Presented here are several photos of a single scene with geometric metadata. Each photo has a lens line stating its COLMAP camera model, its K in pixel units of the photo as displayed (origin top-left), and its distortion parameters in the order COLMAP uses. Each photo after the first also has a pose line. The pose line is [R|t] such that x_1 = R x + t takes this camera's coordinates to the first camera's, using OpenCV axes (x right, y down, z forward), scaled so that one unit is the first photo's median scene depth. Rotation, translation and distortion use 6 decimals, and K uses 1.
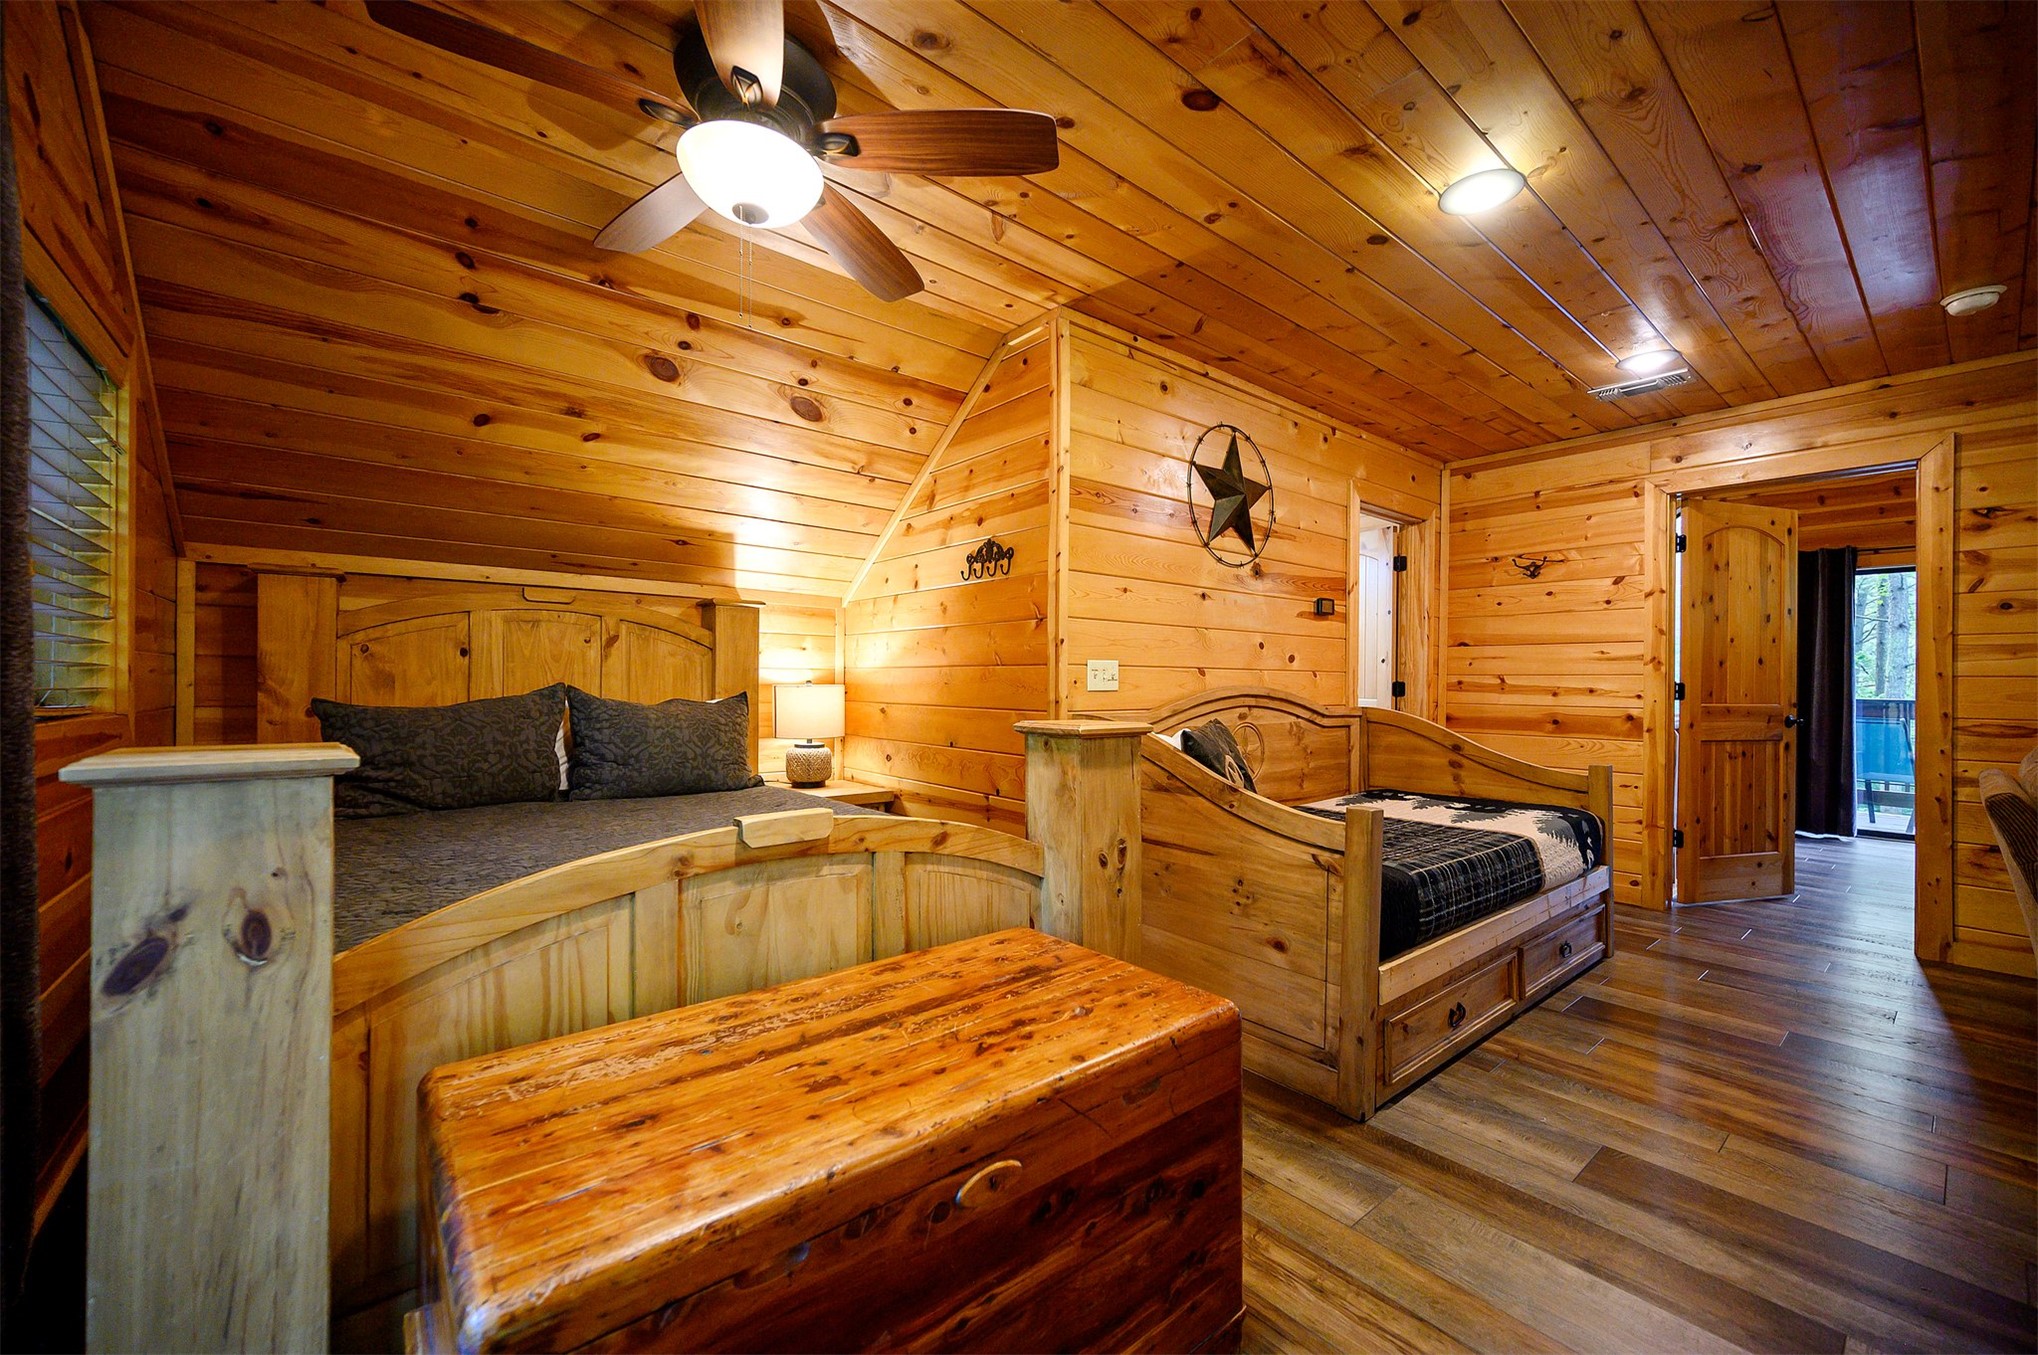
lens RADIAL K [[803.1, 0, 1020.9], [0, 803.1, 675.8], [0, 0, 1]] dist [-0.001238, 0.000152]
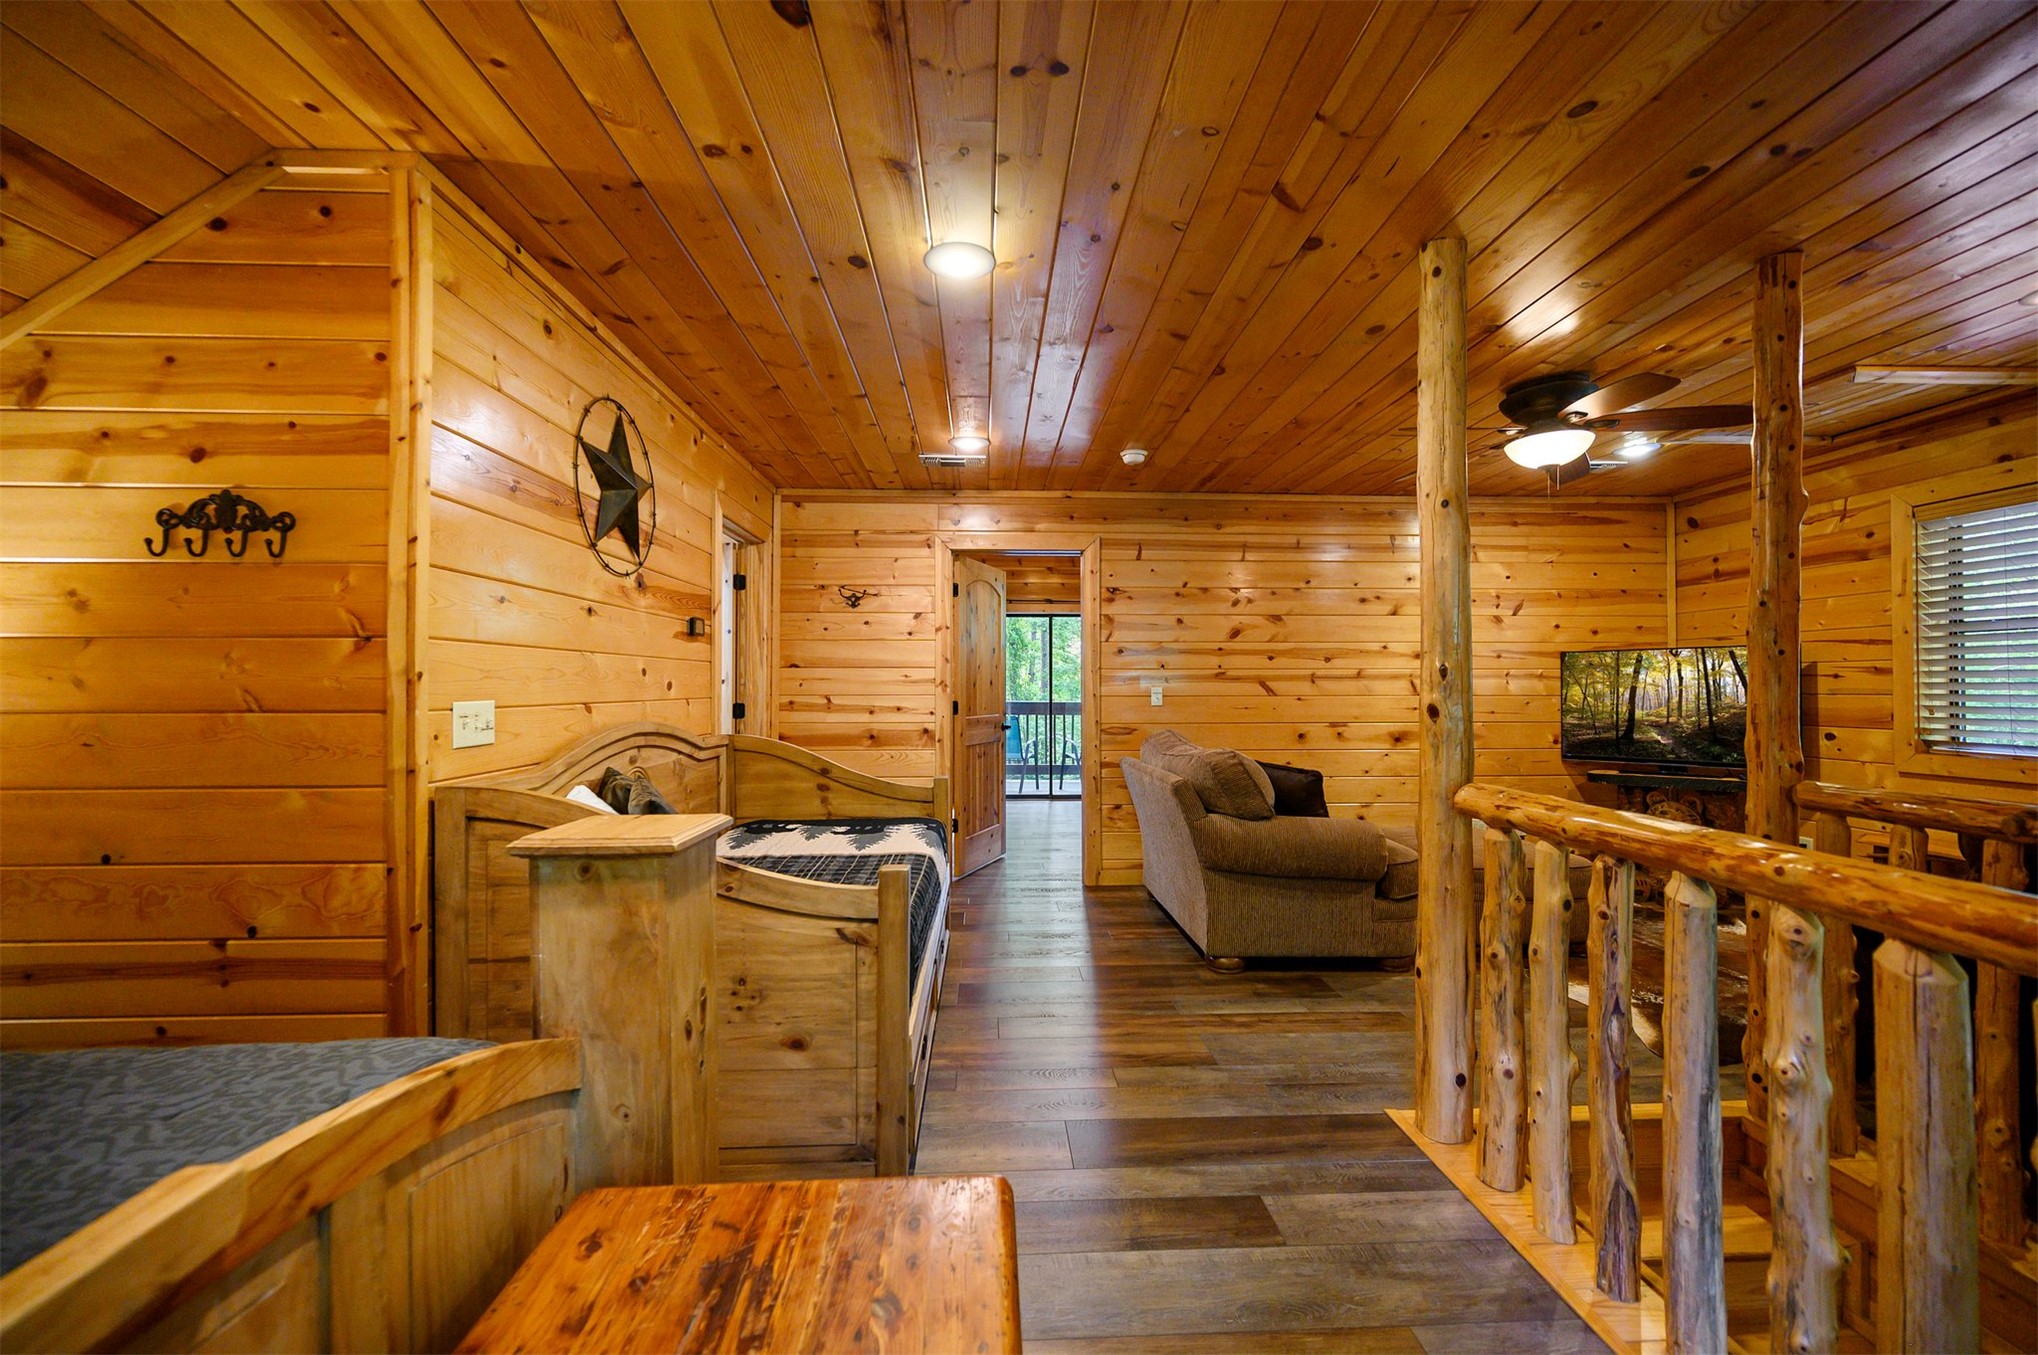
lens RADIAL K [[804.4, 0, 1020.9], [0, 804.4, 672.1], [0, 0, 1]] dist [-0.001385, -0.000118]
pose [[0.604539, 0.004587, 0.796562, -0.154113], [-0.000202, 0.999984, -0.005605, -0.038681], [-0.796575, 0.003227, 0.604531, 0.209253]]
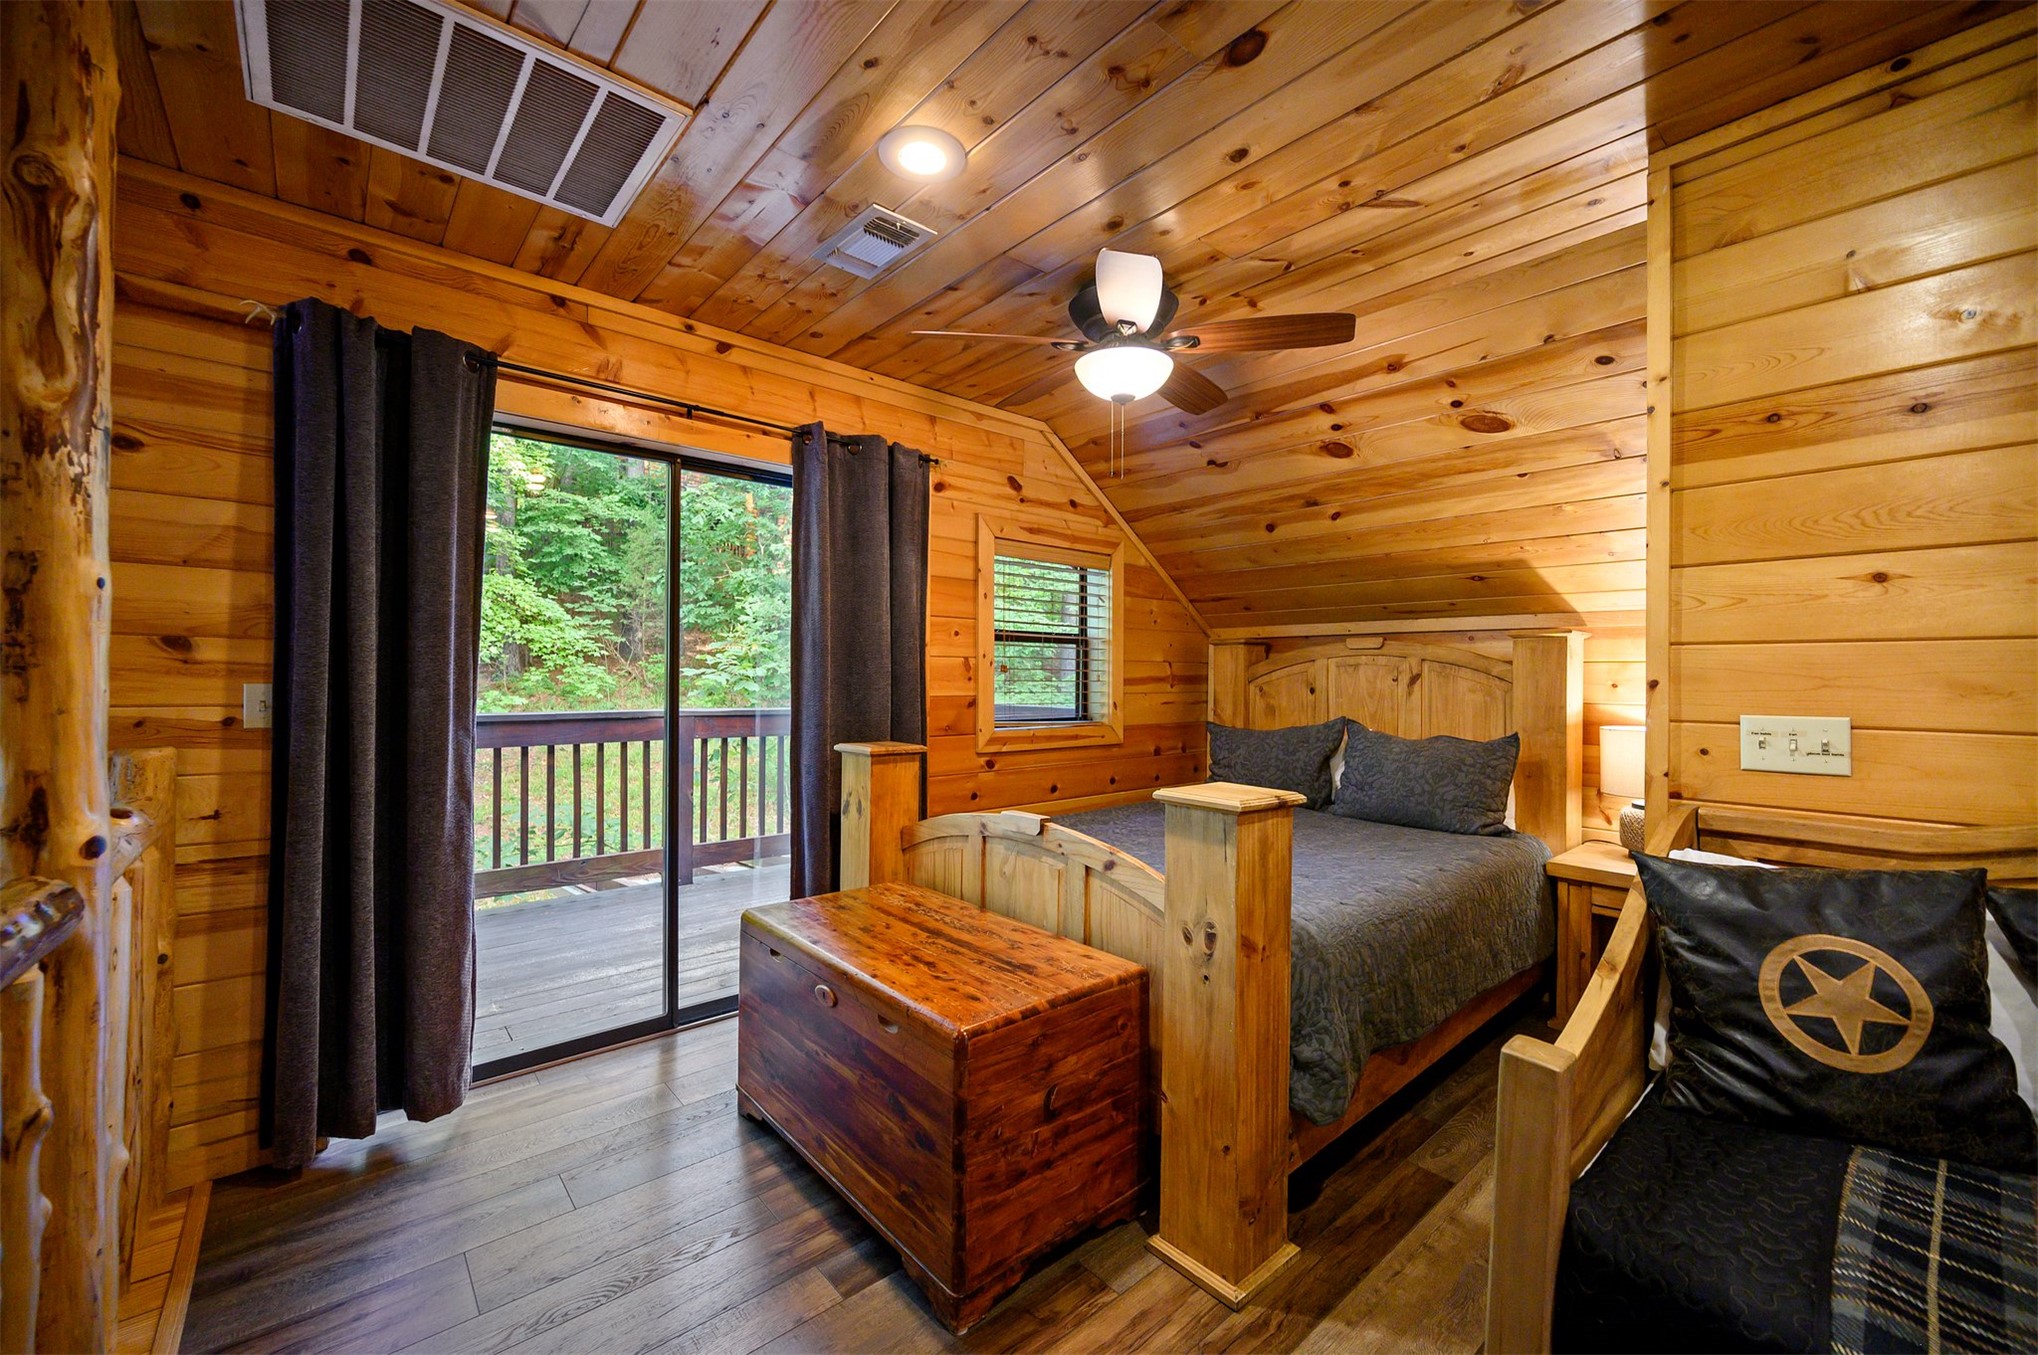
lens RADIAL K [[804.4, 0, 1020.9], [0, 804.4, 672.1], [0, 0, 1]] dist [-0.001385, -0.000118]
pose [[0.027760, -0.012839, -0.999532, 0.606222], [0.001195, 0.999917, -0.012811, -0.041394], [0.999614, -0.000839, 0.027773, 0.442677]]
